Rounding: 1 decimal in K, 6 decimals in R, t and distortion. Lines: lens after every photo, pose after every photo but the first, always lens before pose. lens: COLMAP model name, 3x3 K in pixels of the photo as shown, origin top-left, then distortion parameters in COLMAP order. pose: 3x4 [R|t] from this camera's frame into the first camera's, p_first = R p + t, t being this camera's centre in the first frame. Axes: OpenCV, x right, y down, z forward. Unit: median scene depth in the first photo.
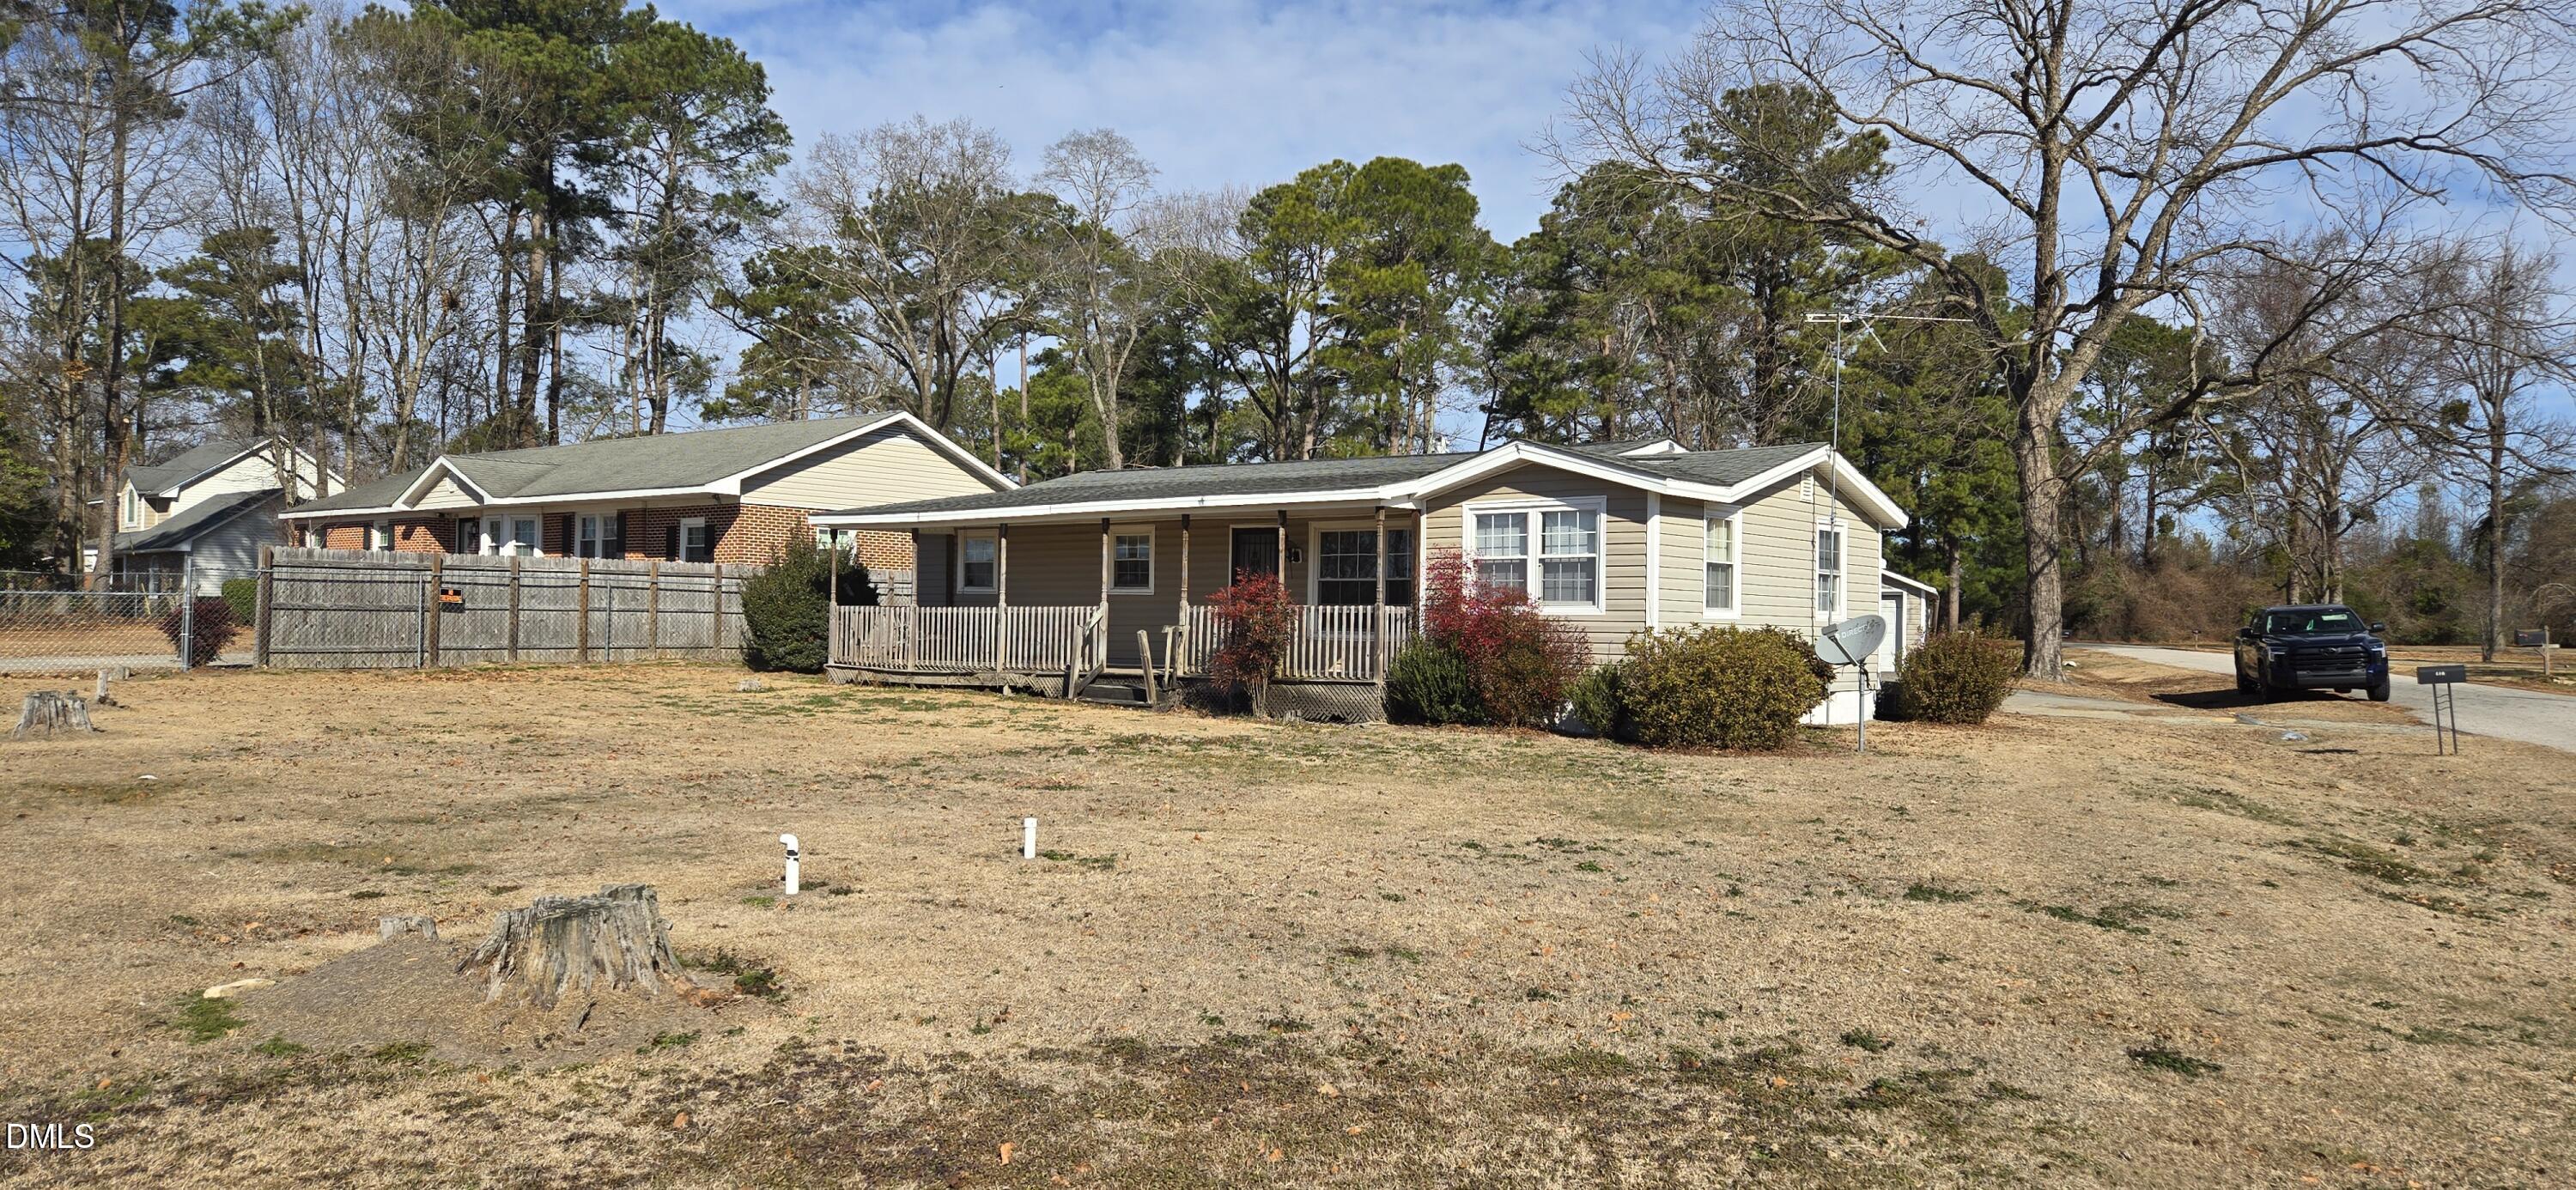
lens RADIAL K [[1766.6, 0, 1288.0], [0, 1766.6, 595.0], [0, 0, 1]] dist [0.026895, 0.000033]
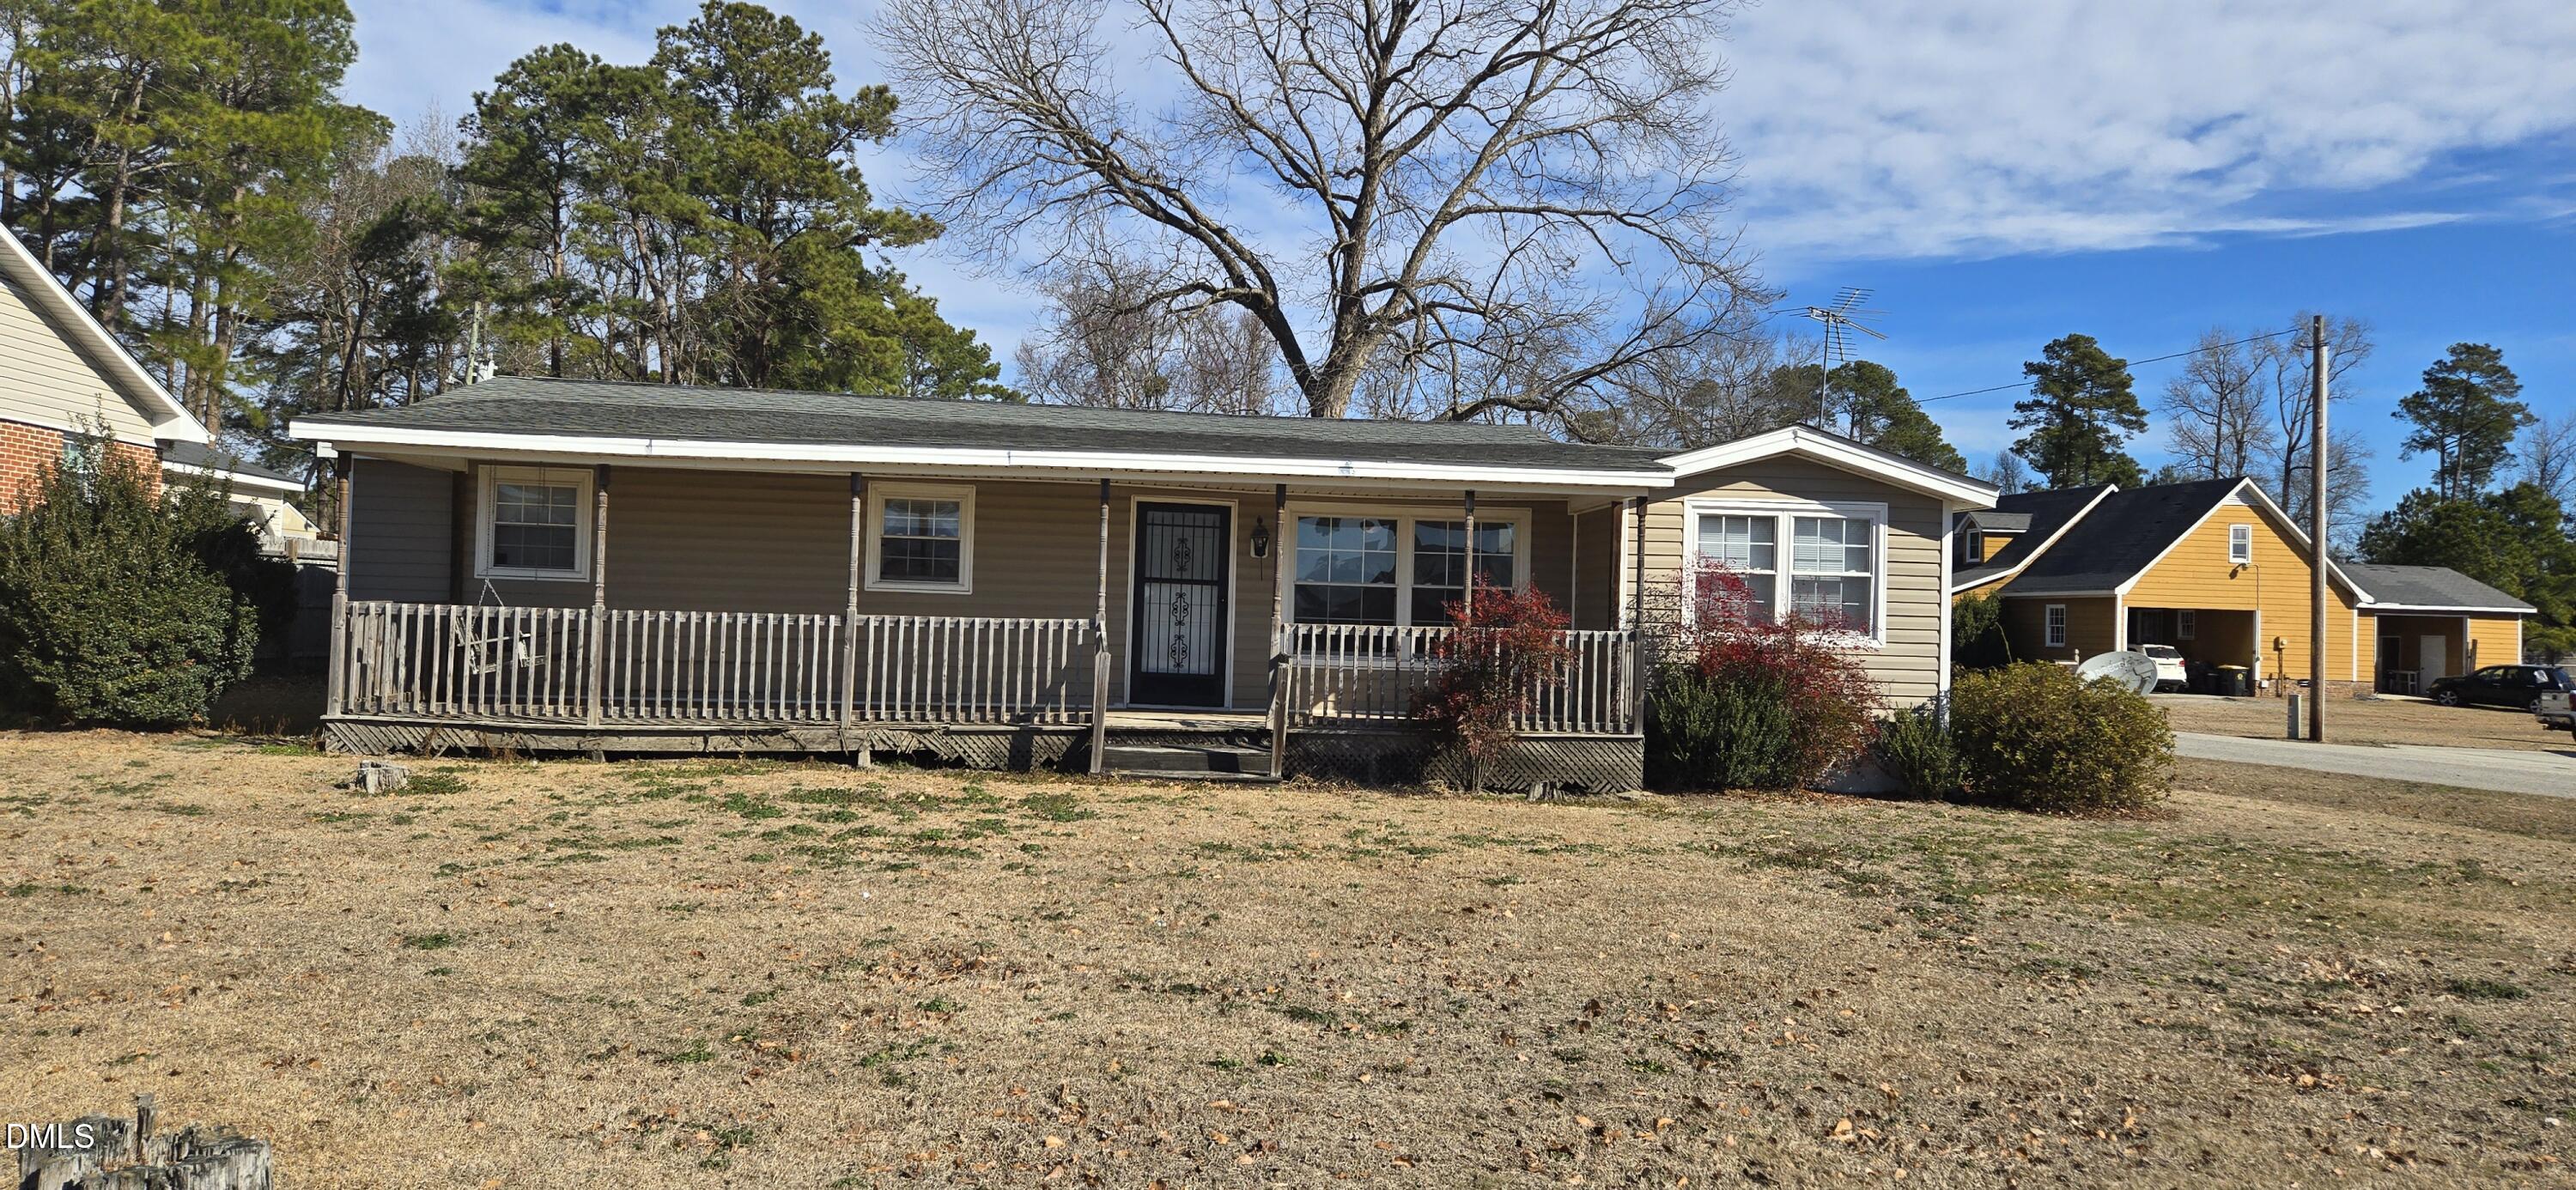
lens RADIAL K [[1766.6, 0, 1288.0], [0, 1766.6, 595.0], [0, 0, 1]] dist [0.026895, 0.000033]
pose [[0.690001, 0.020792, 0.723509, -0.564607], [-0.030792, 0.999526, 0.000641, -0.004951], [-0.723153, -0.022721, 0.690314, 0.584768]]
